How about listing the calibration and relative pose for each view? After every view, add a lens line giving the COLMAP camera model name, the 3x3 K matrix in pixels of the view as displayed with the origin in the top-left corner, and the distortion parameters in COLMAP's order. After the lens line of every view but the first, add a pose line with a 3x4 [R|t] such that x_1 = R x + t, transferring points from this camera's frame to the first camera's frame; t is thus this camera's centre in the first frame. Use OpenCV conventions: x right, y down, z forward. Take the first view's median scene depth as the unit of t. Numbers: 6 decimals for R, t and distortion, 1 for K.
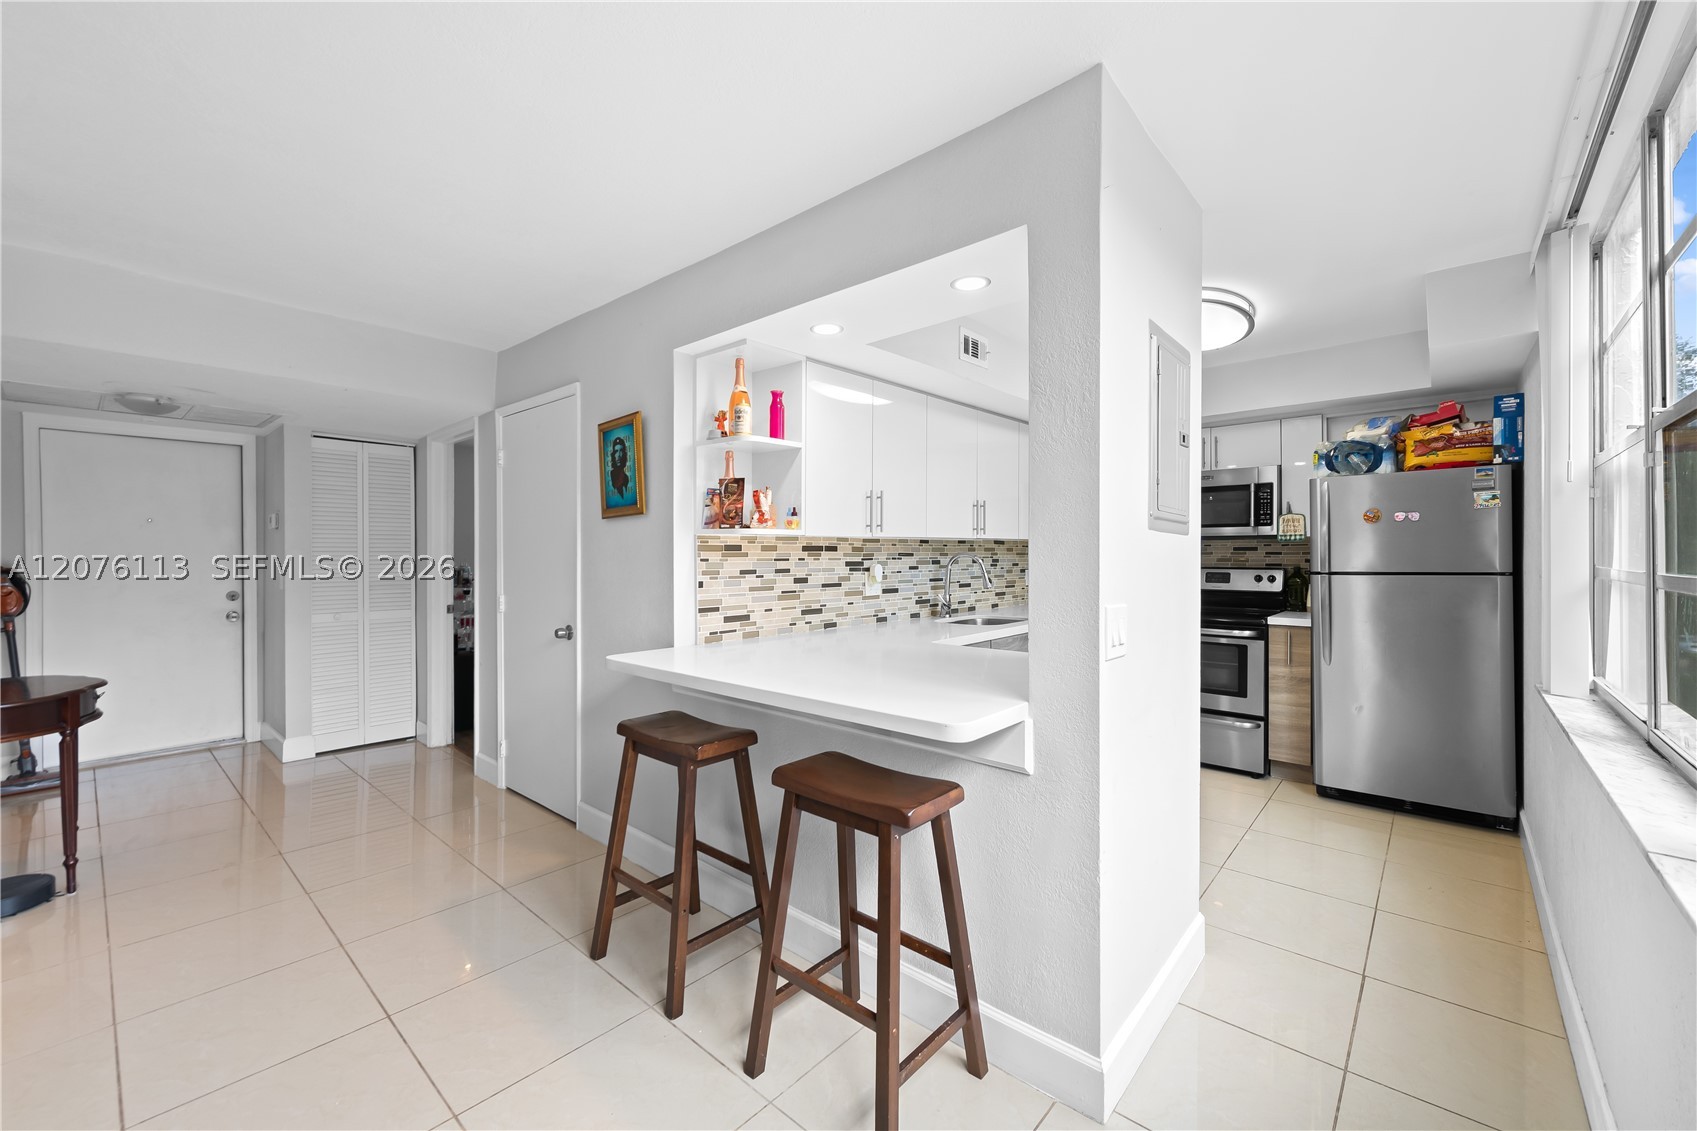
lens RADIAL K [[675.4, 0, 848.5], [0, 675.4, 565.5], [0, 0, 1]] dist [-0.000834, -0.000039]
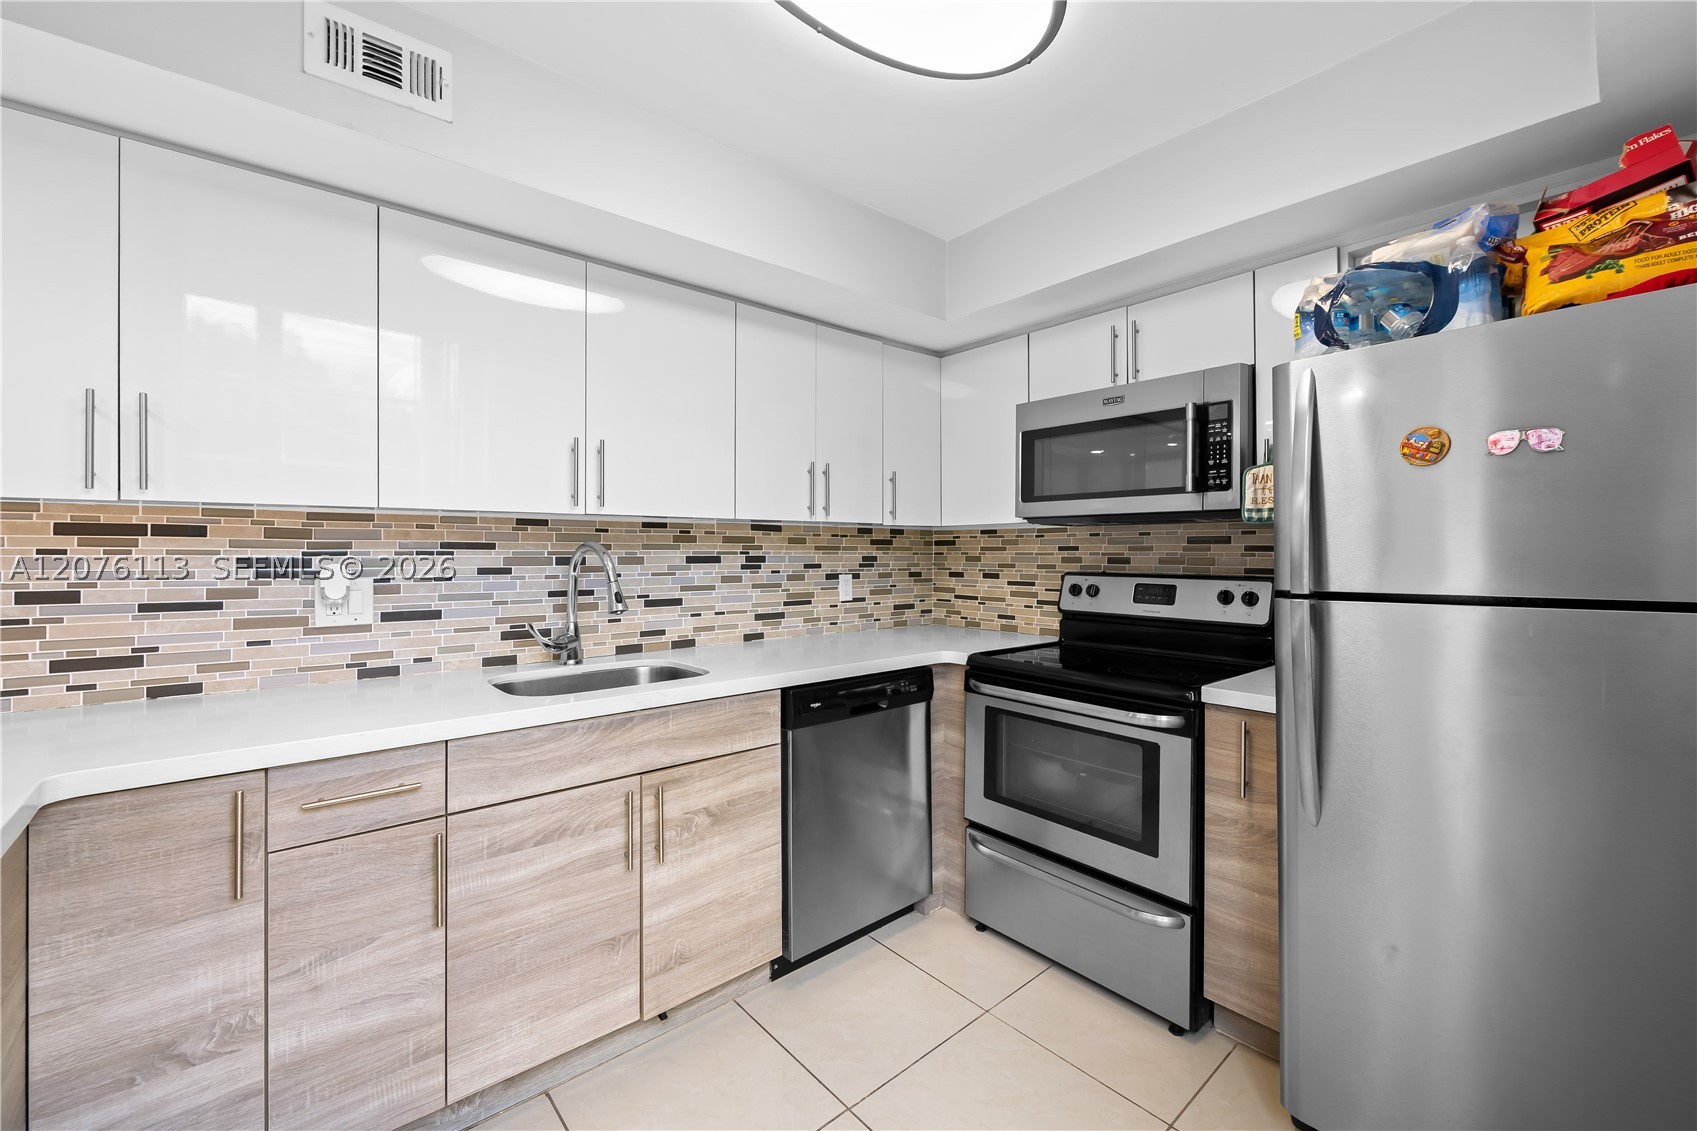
lens RADIAL K [[678.2, 0, 852.3], [0, 678.2, 556.4], [0, 0, 1]] dist [-0.006586, -0.000150]
pose [[0.990886, 0.006875, -0.134526, 0.447226], [-0.008312, 0.999914, -0.010124, -0.005047], [0.134445, 0.011150, 0.990858, 0.513074]]
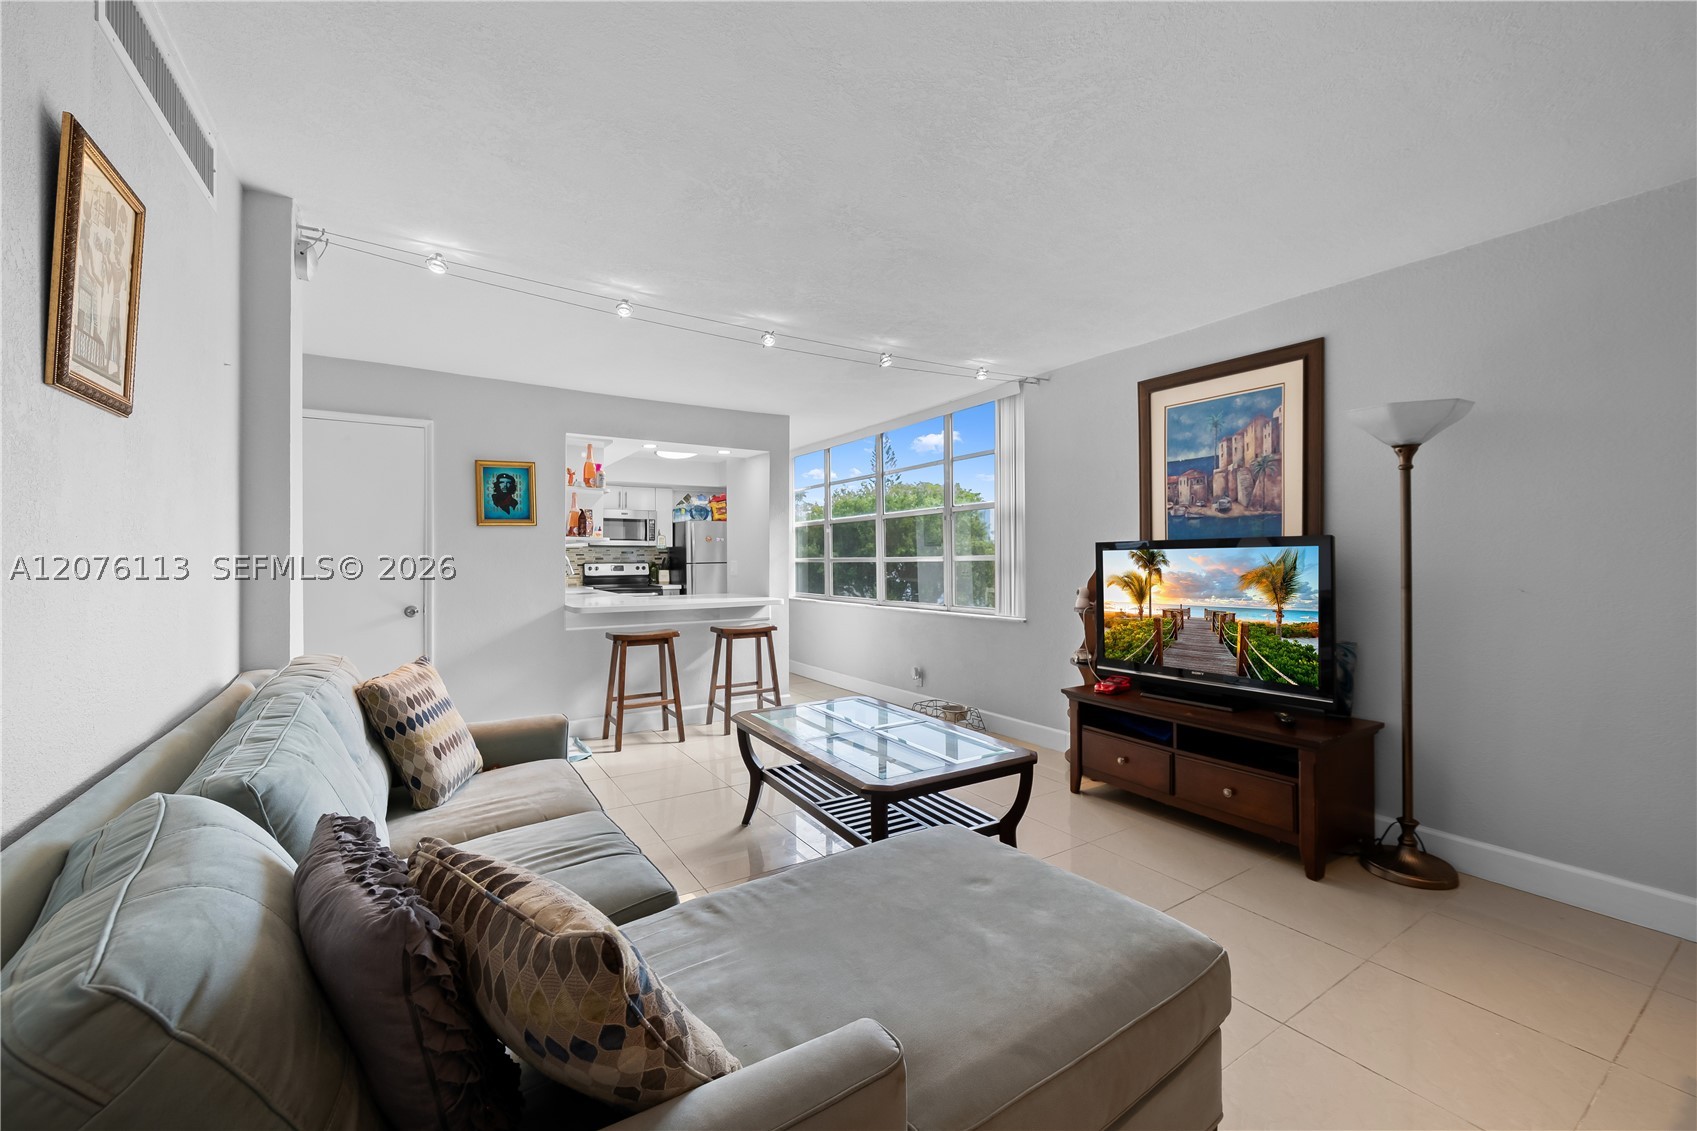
lens RADIAL K [[678.2, 0, 852.3], [0, 678.2, 556.4], [0, 0, 1]] dist [-0.006586, -0.000150]
pose [[0.287276, 0.006204, 0.957828, -1.176993], [0.016560, 0.999797, -0.011442, 0.020504], [-0.957705, 0.019149, 0.287115, -0.139934]]
